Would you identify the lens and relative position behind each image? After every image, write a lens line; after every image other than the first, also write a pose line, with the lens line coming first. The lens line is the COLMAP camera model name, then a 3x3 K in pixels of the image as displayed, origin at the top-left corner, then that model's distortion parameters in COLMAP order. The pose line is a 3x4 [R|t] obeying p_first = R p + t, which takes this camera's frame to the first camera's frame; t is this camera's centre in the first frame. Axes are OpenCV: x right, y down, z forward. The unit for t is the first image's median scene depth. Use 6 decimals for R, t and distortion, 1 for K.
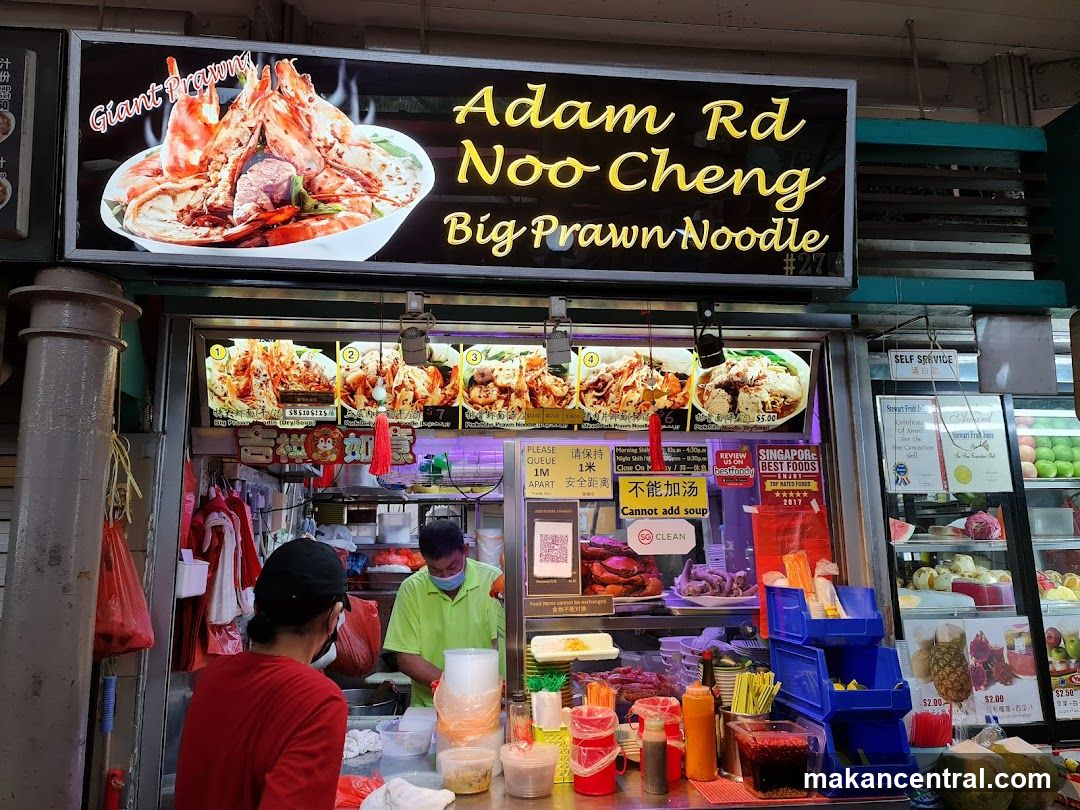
lens RADIAL K [[785.2, 0, 540.0], [0, 785.2, 405.0], [0, 0, 1]] dist [0.115132, -0.123353]
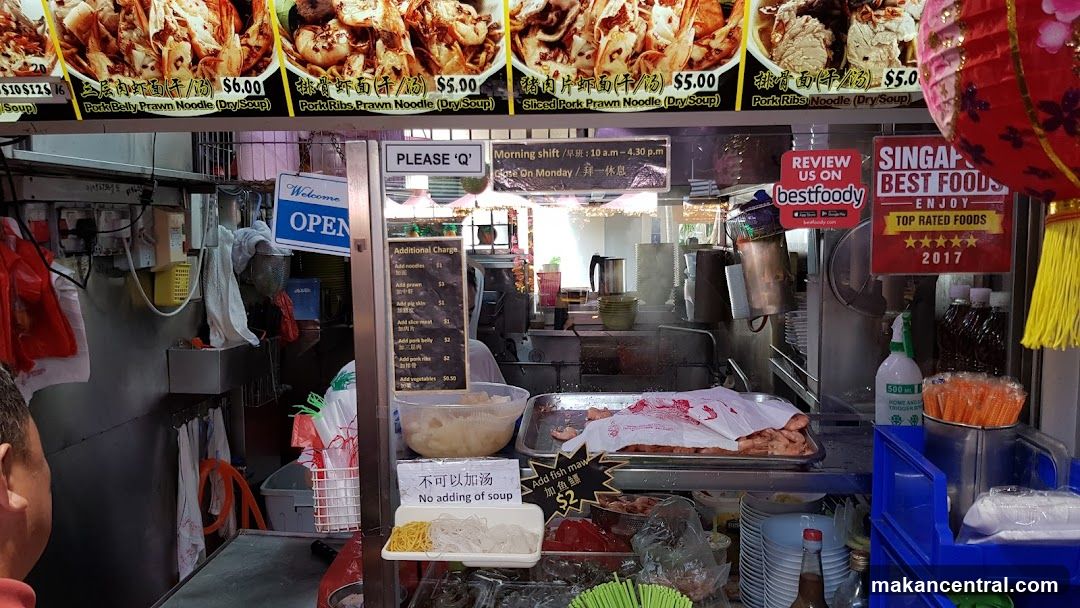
lens RADIAL K [[822.9, 0, 540.0], [0, 822.9, 304.0], [0, 0, 1]] dist [0.071077, -0.130290]
pose [[0.983641, 0.022623, -0.178715, 0.167526], [0.025127, 0.965154, 0.260473, 0.012558], [0.178380, -0.260703, 0.948796, 0.468316]]
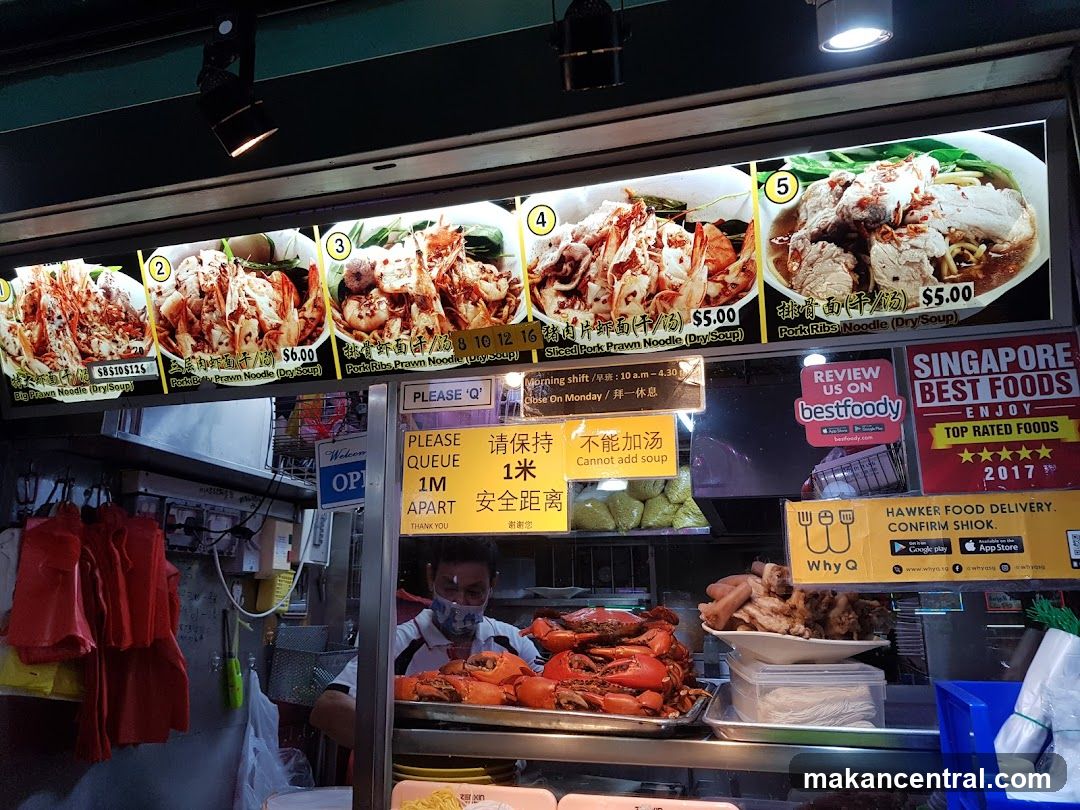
lens RADIAL K [[828.7, 0, 509.2], [0, 828.7, 400.7], [0, 0, 1]] dist [0.089473, -0.153758]
pose [[0.914654, -0.084222, -0.395367, 0.253161], [0.055176, 0.994912, -0.084294, 0.106199], [0.400454, 0.055285, 0.914647, 0.497556]]
